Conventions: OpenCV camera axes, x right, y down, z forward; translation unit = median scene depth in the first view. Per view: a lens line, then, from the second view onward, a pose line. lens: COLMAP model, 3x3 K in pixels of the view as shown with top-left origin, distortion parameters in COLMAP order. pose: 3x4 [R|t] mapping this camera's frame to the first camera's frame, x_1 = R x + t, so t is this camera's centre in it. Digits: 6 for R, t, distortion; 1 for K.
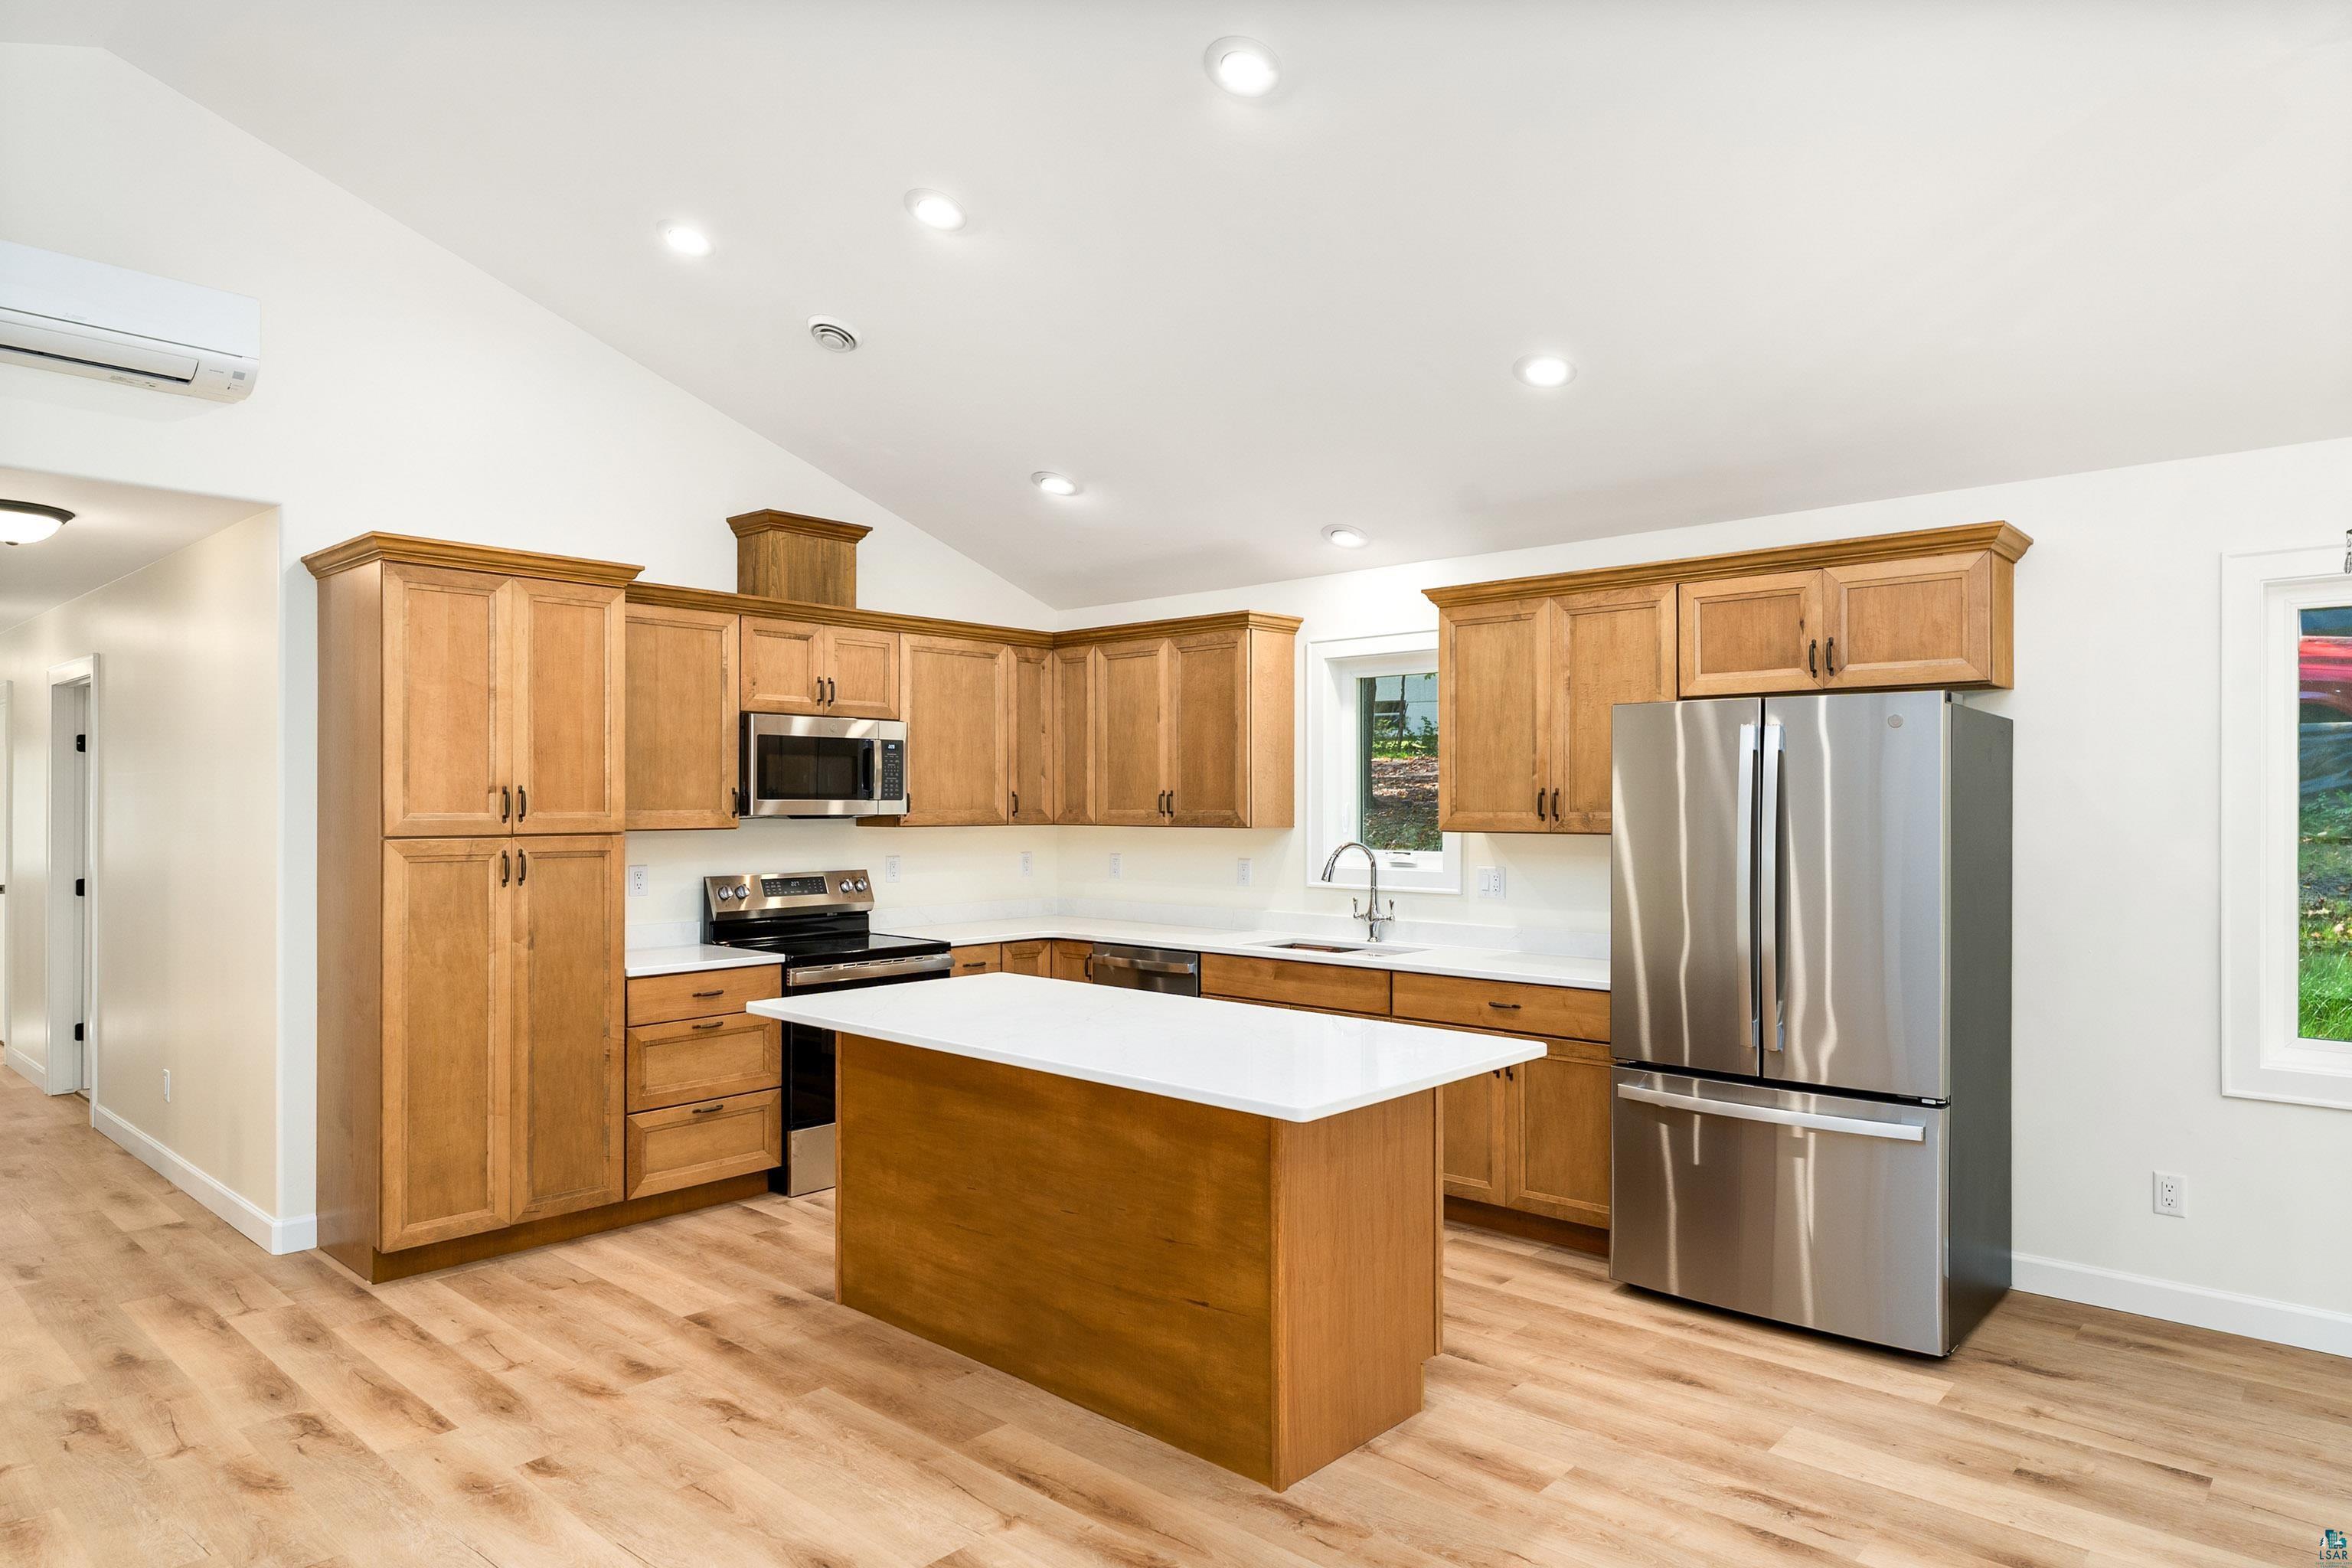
lens RADIAL K [[1388.5, 0, 1173.6], [0, 1388.5, 797.0], [0, 0, 1]] dist [-0.000805, 0.001484]
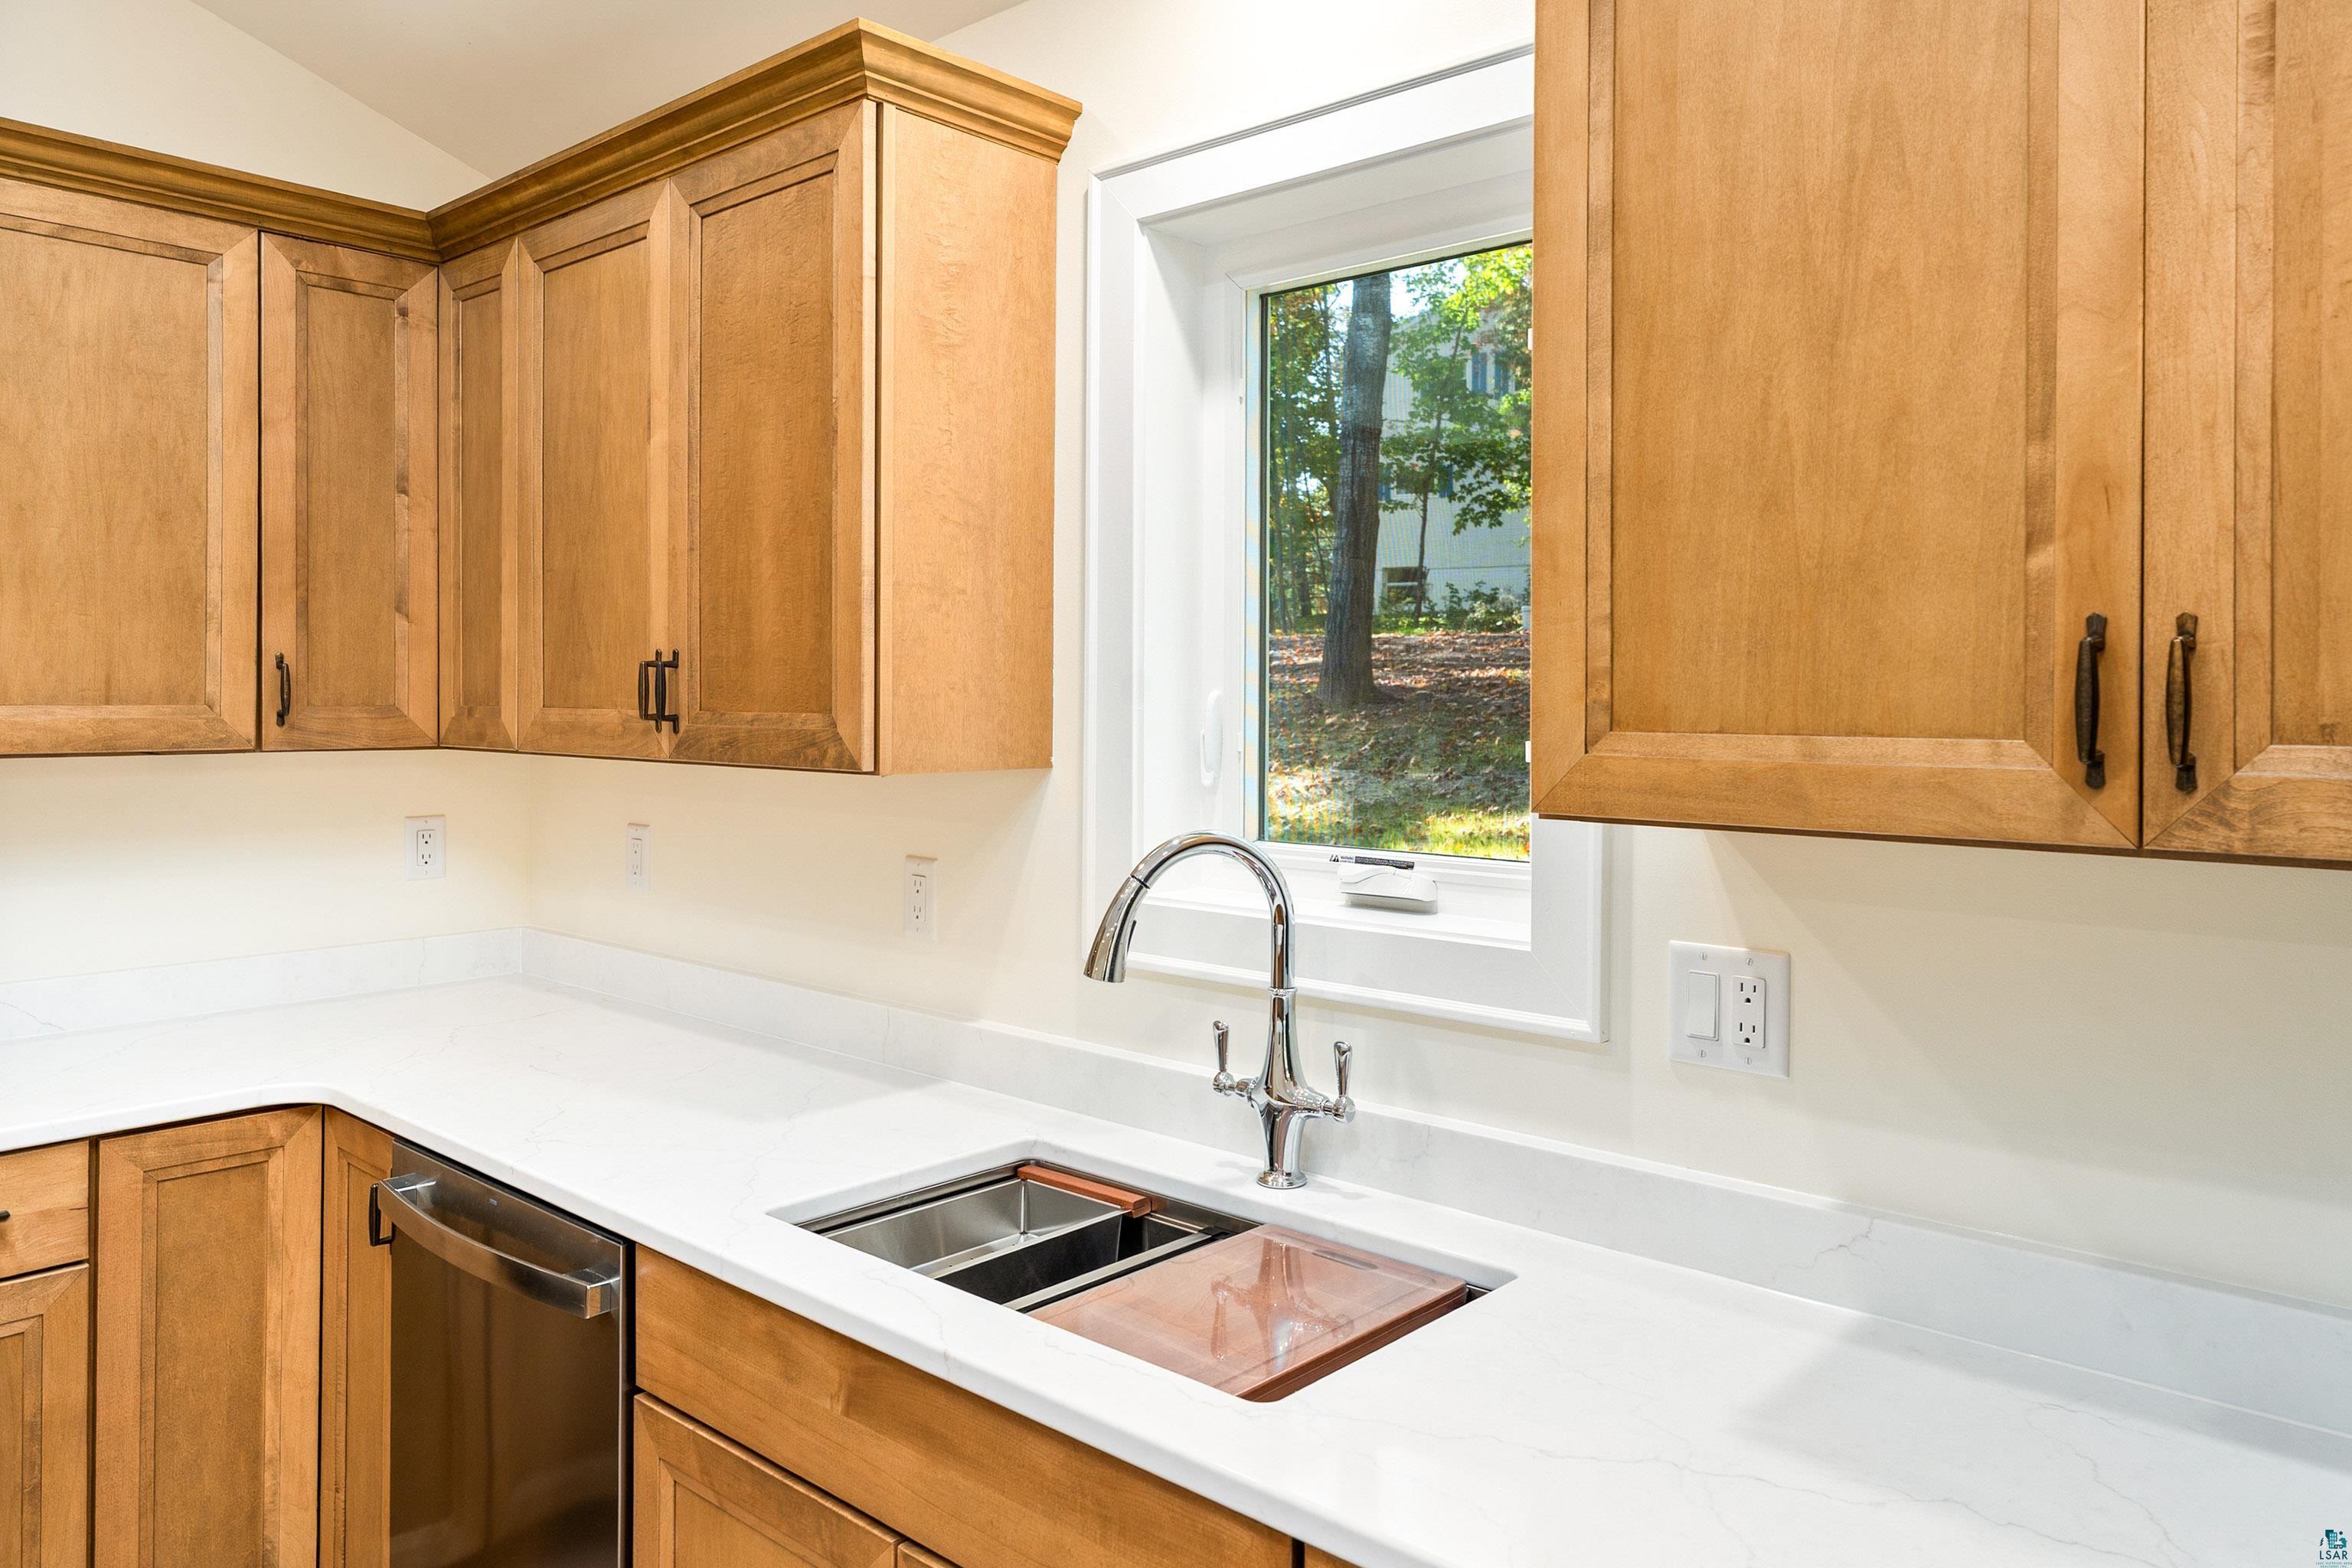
lens RADIAL K [[1619.5, 0, 1172.1], [0, 1619.5, 683.8], [0, 0, 1]] dist [-0.008301, -0.001321]
pose [[0.999933, 0.006142, 0.009836, 0.132496], [-0.006110, 0.999976, -0.003262, 0.004247], [-0.009856, 0.003202, 0.999946, 0.753033]]
